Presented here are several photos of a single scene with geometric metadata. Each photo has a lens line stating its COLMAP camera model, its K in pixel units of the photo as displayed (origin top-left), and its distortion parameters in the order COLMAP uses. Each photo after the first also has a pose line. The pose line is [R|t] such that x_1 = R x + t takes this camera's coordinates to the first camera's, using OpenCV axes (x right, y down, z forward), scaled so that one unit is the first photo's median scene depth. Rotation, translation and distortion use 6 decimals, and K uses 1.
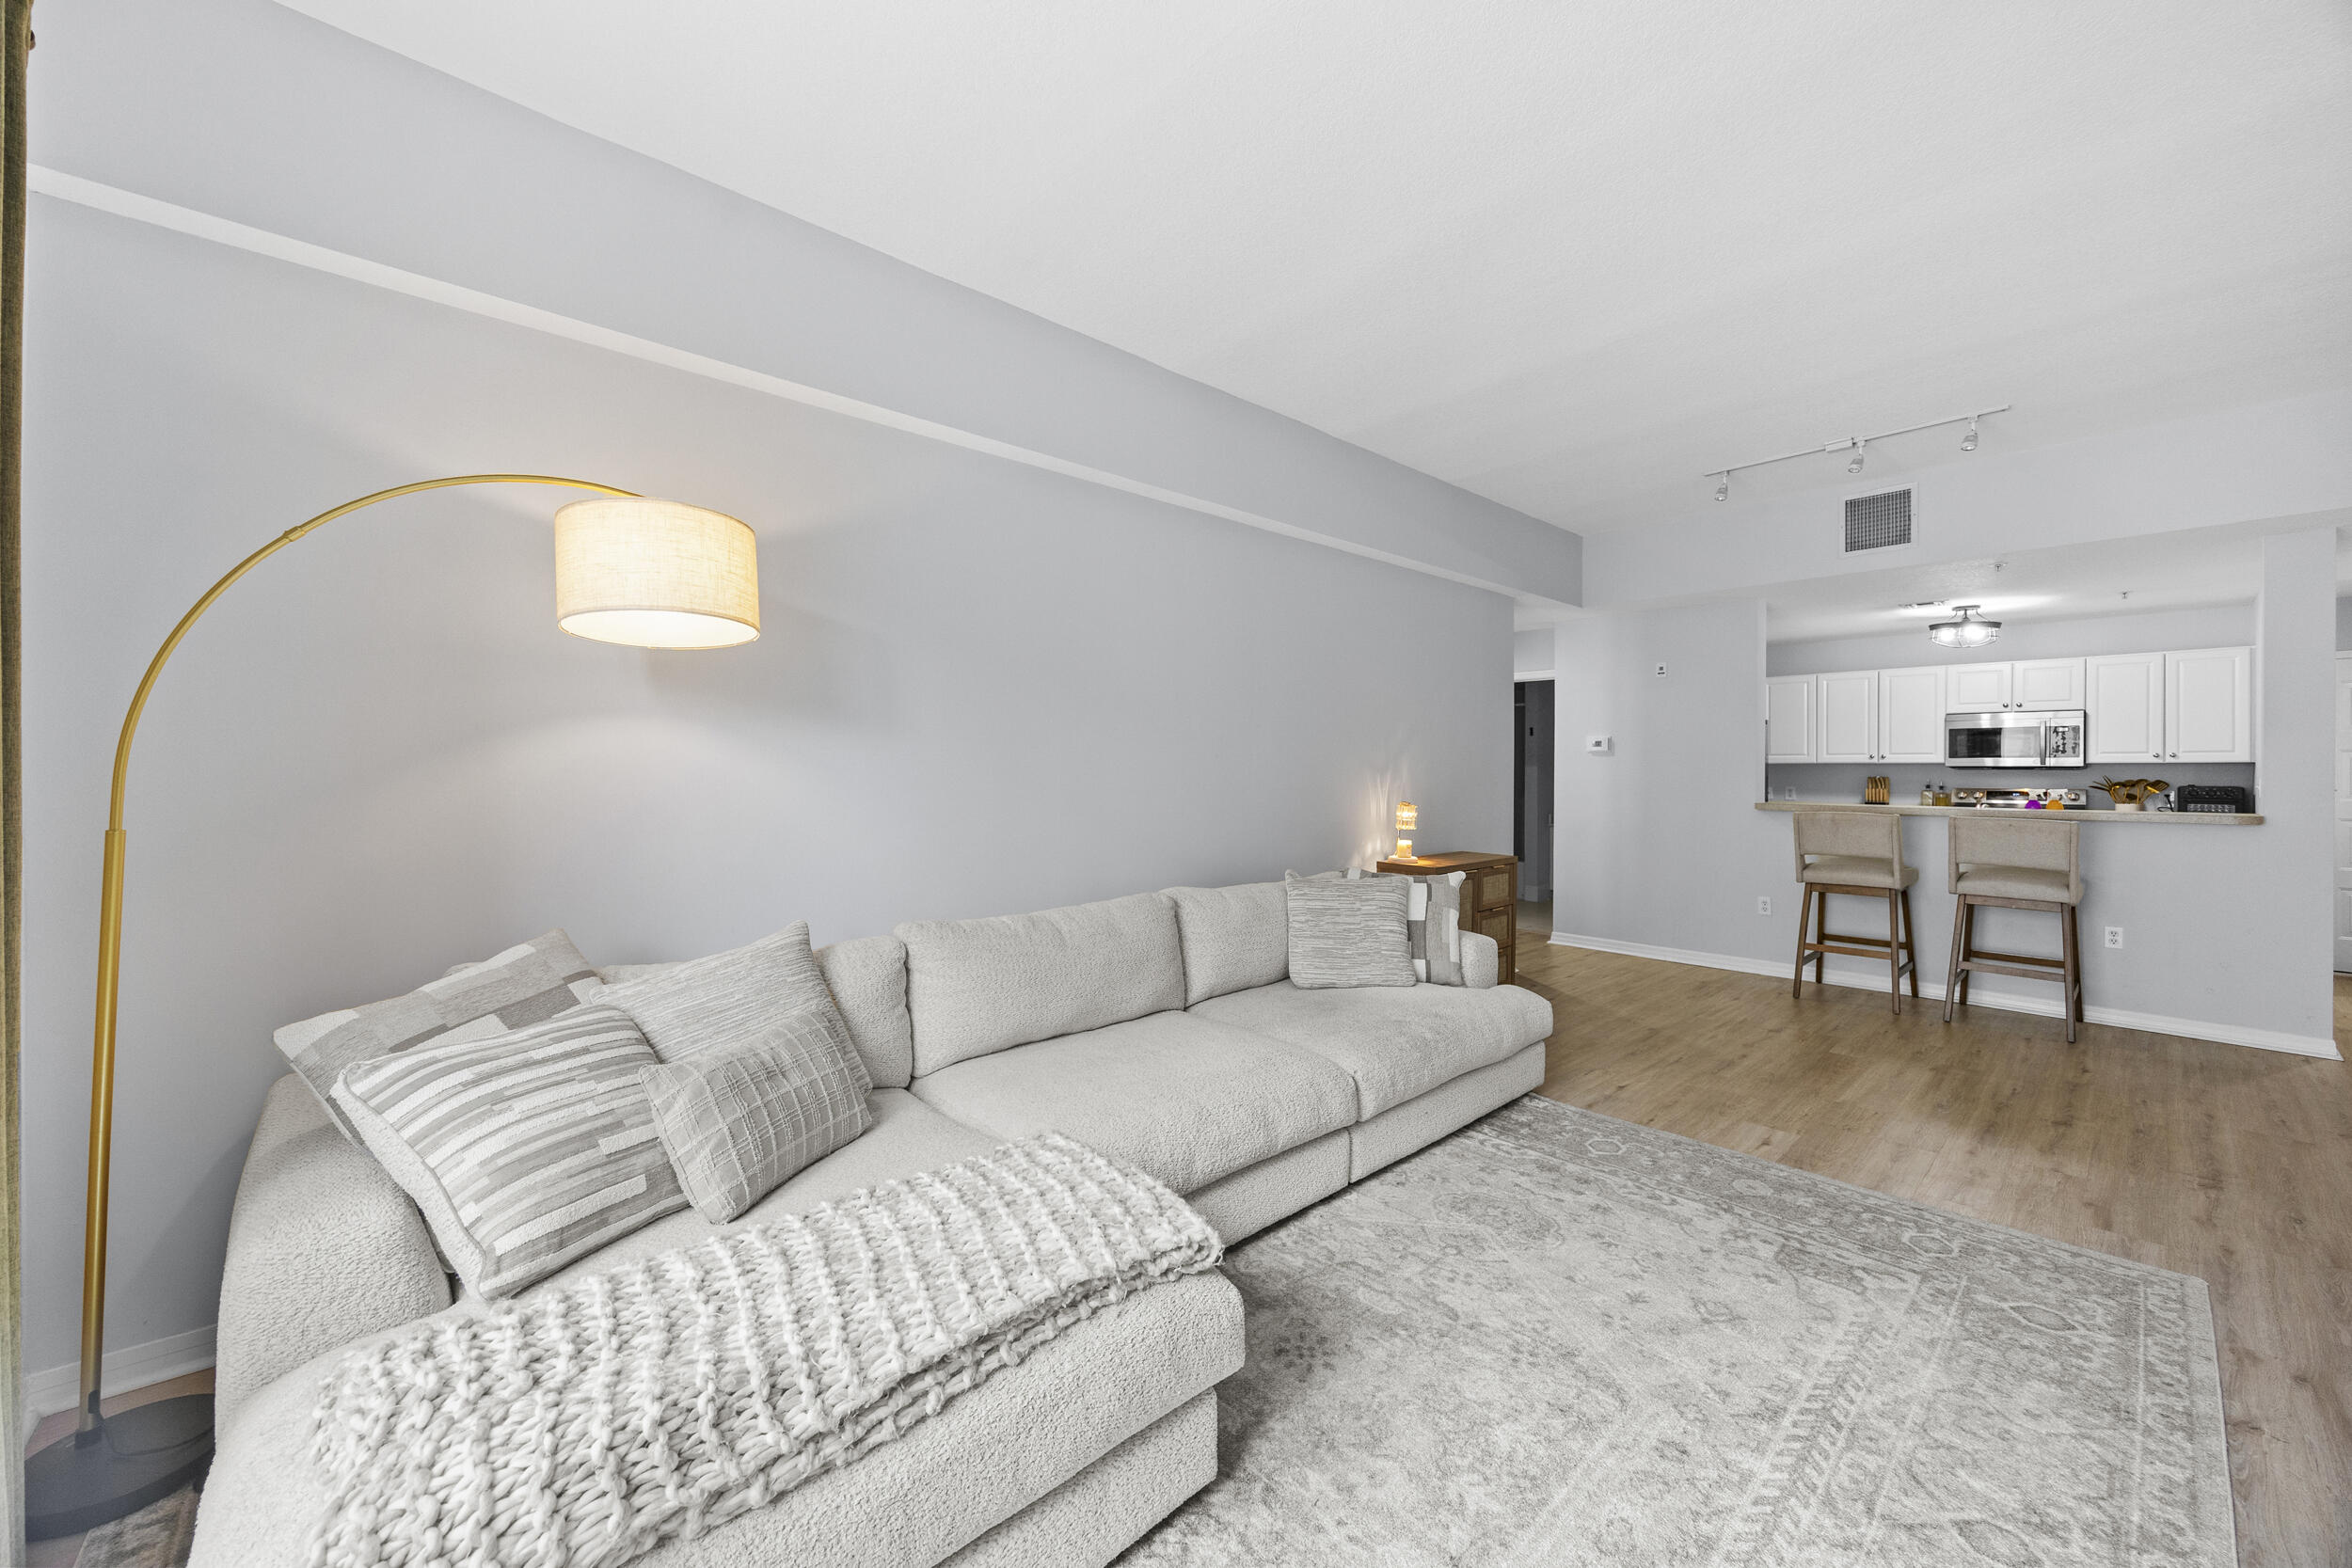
lens RADIAL K [[894.6, 0, 1195.4], [0, 894.6, 773.0], [0, 0, 1]] dist [-0.002626, 0.000128]
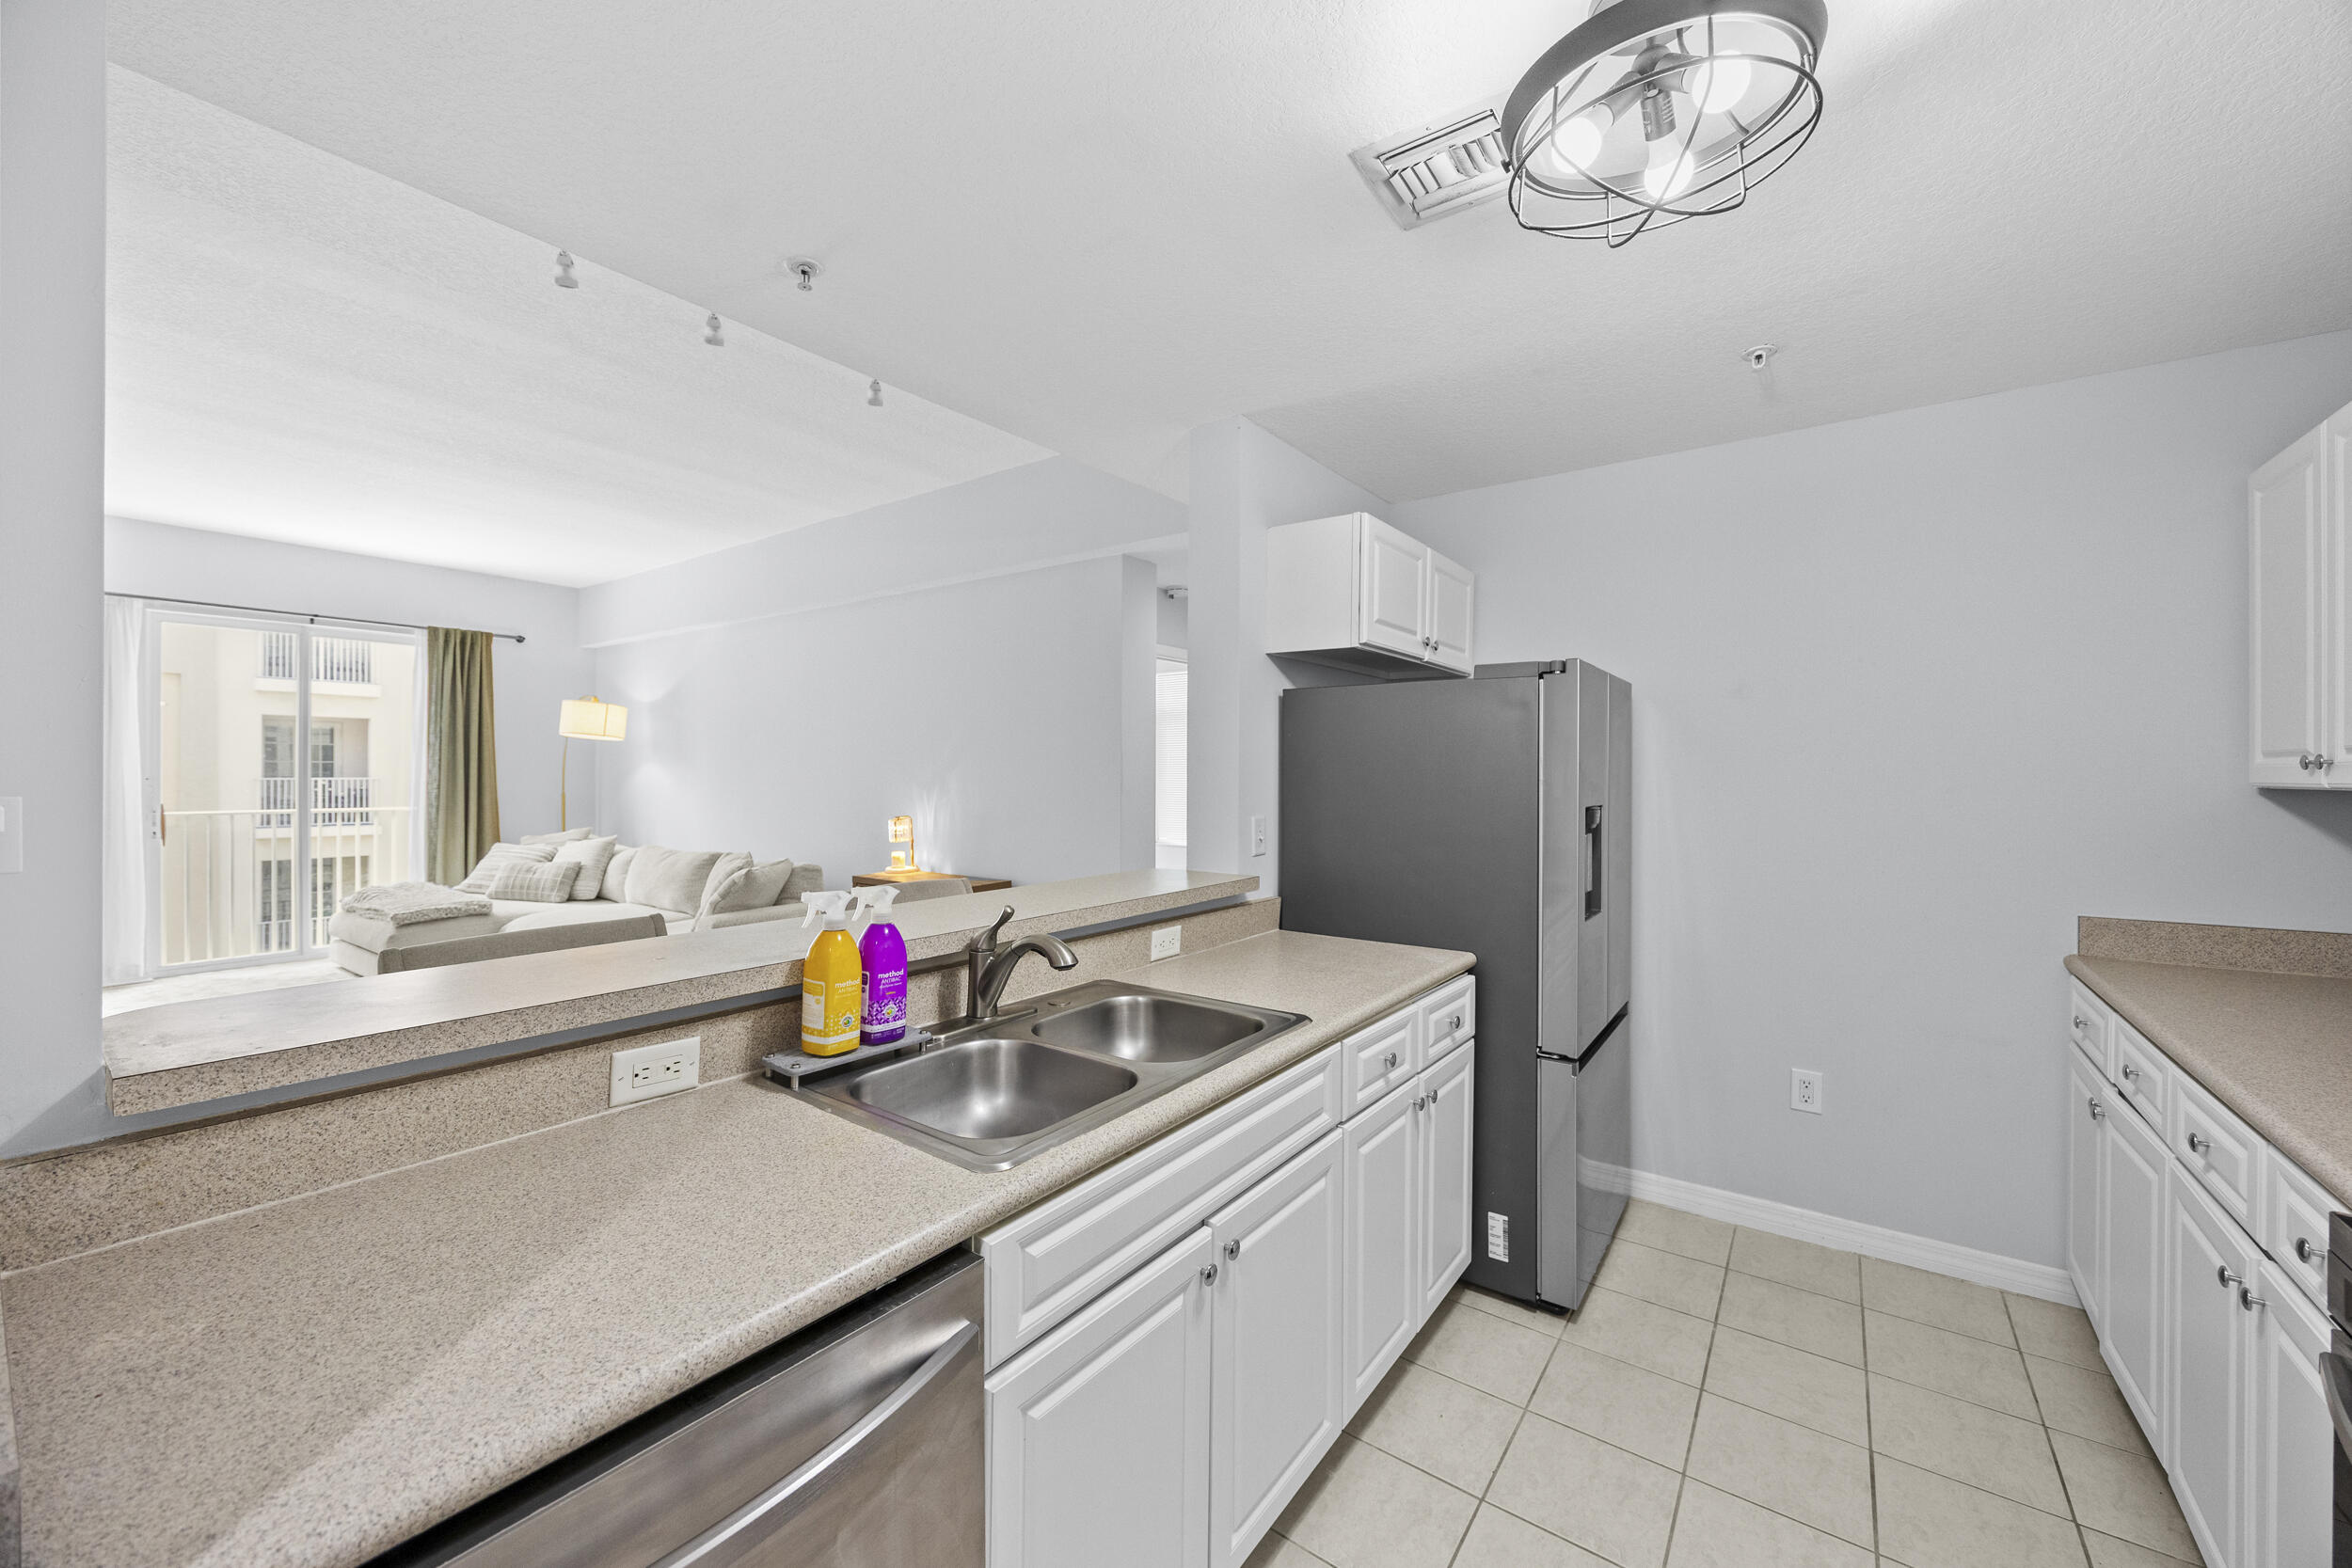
lens RADIAL K [[894.6, 0, 1191.8], [0, 894.6, 777.5], [0, 0, 1]] dist [-0.002626, 0.000128]
pose [[0.189928, 0.000464, -0.981798, 2.349903], [-0.002874, 0.999996, -0.000084, -0.026510], [0.981794, 0.002838, 0.189929, 1.981166]]
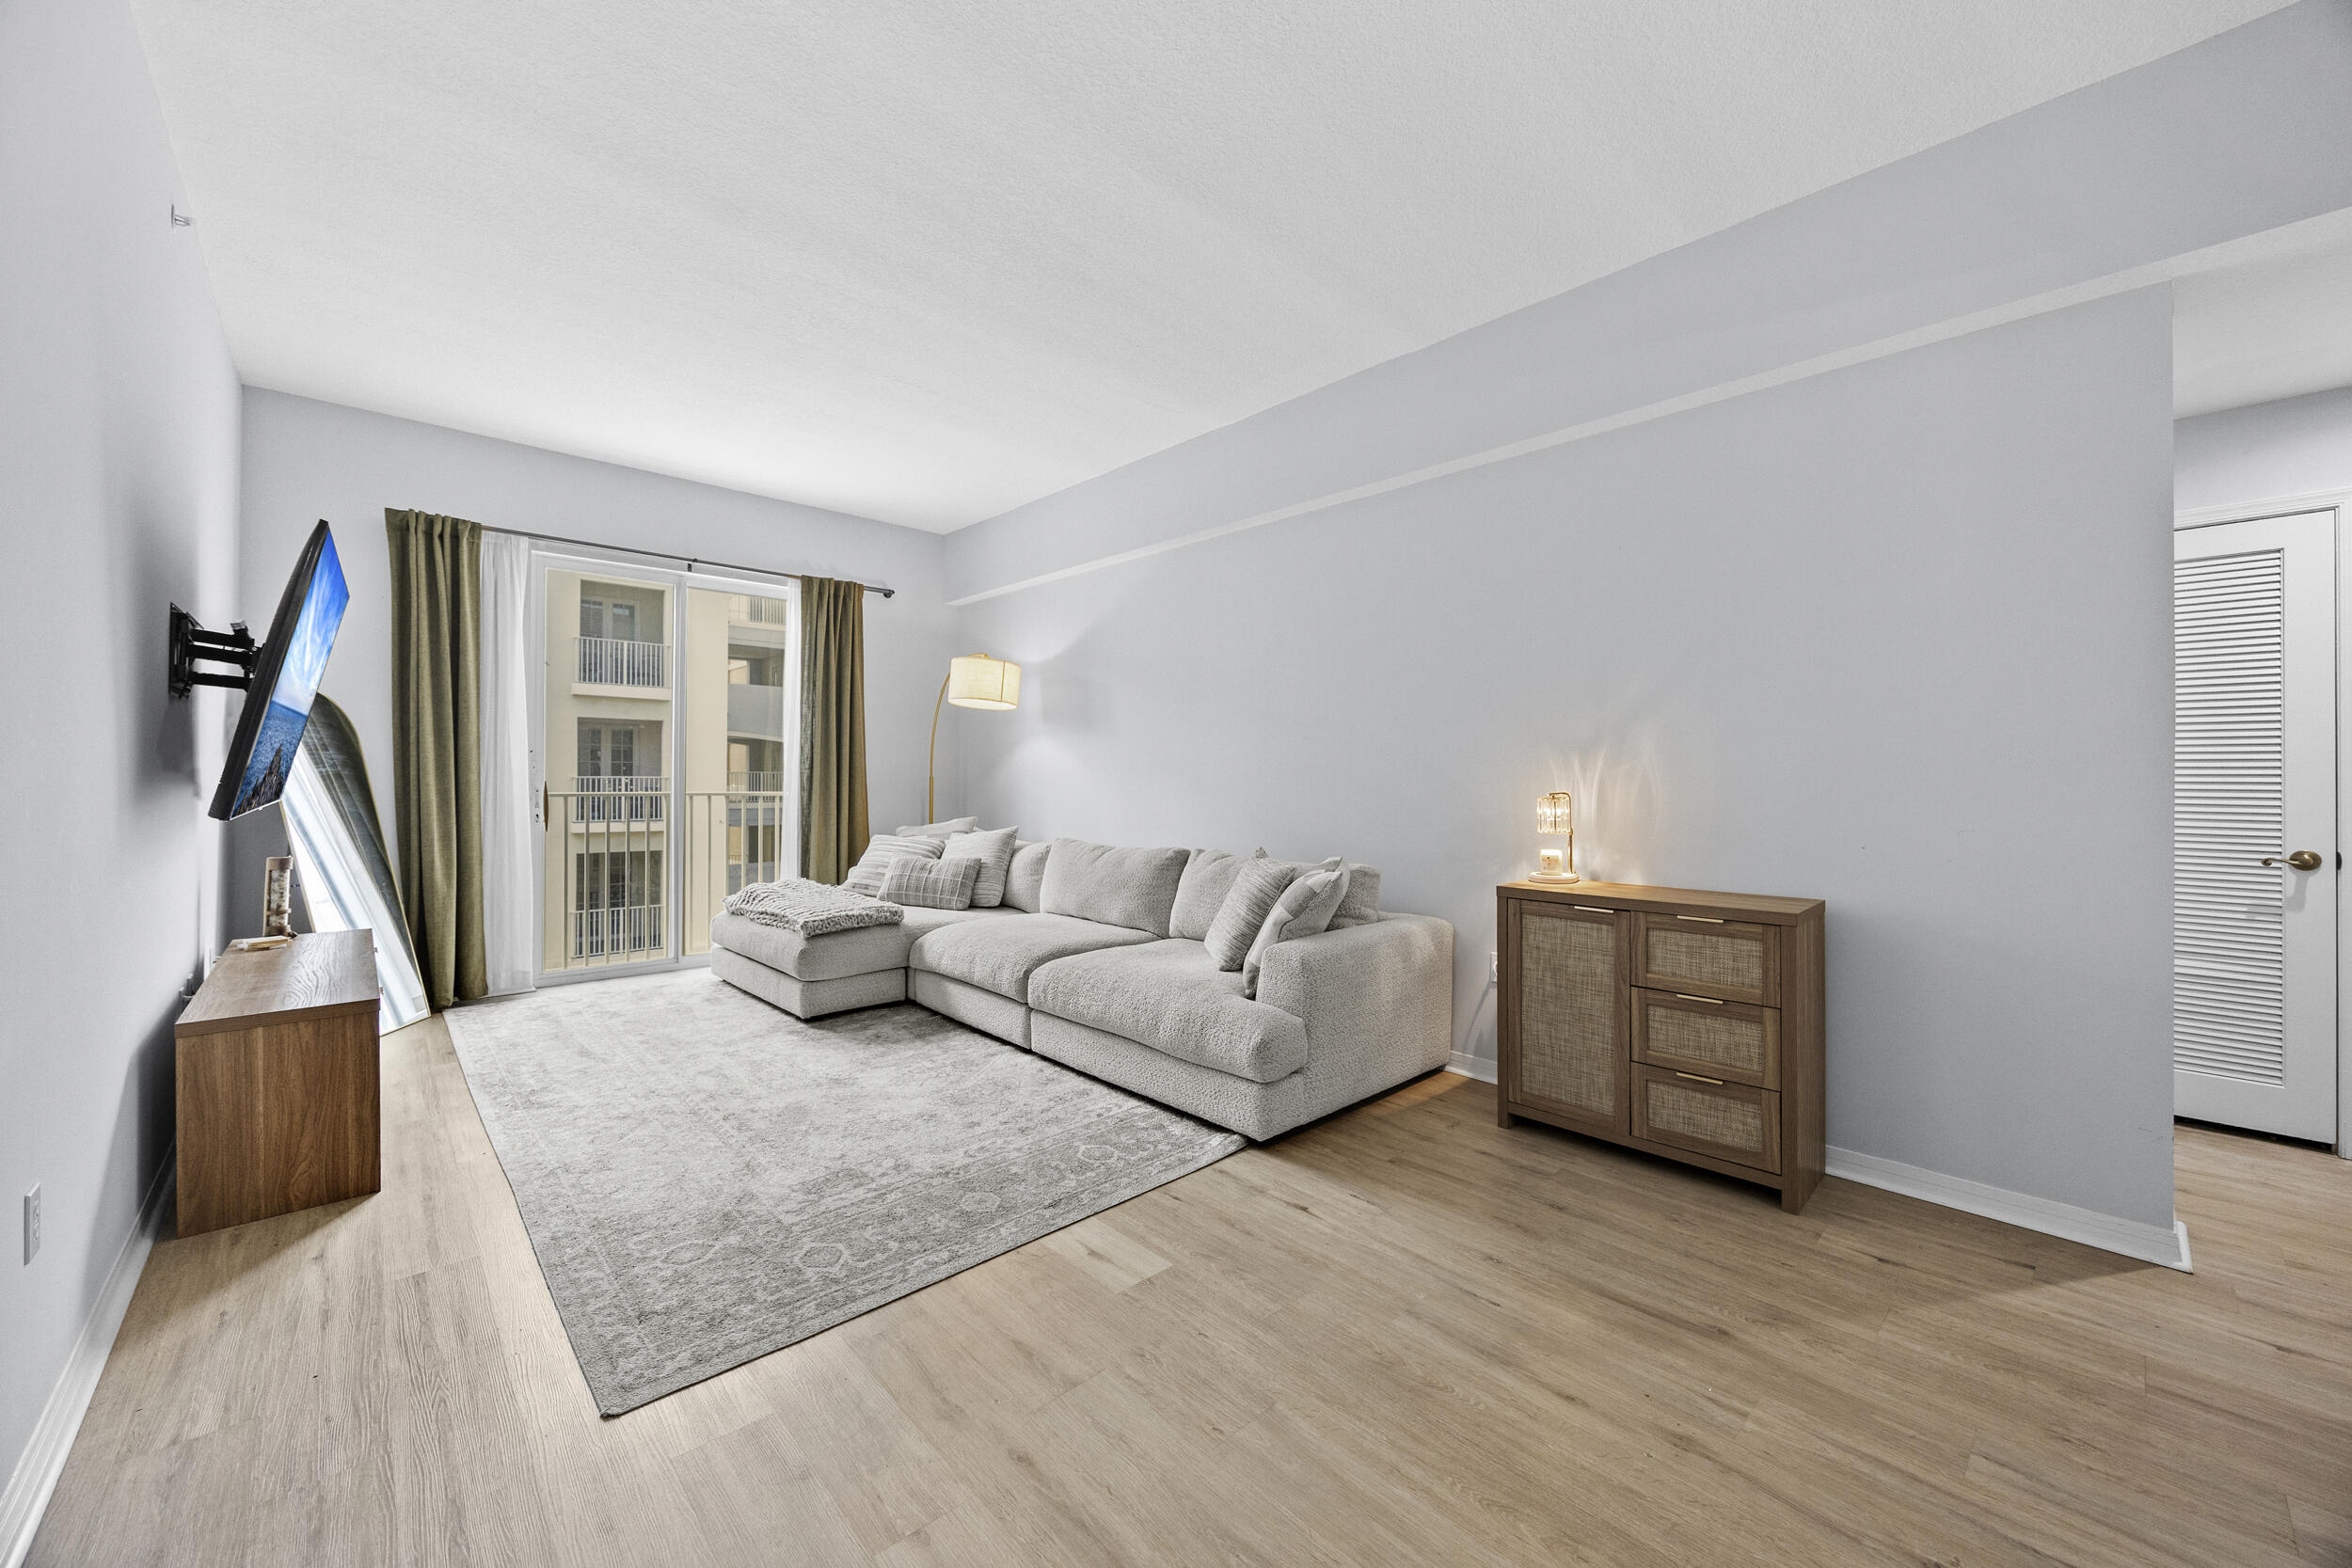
lens RADIAL K [[894.6, 0, 1185.4], [0, 894.6, 782.8], [0, 0, 1]] dist [-0.002626, 0.000128]
pose [[0.000107, -0.002548, -0.999997, 1.583249], [-0.003855, 0.999989, -0.002549, 0.046426], [0.999993, 0.003855, 0.000097, 1.252136]]
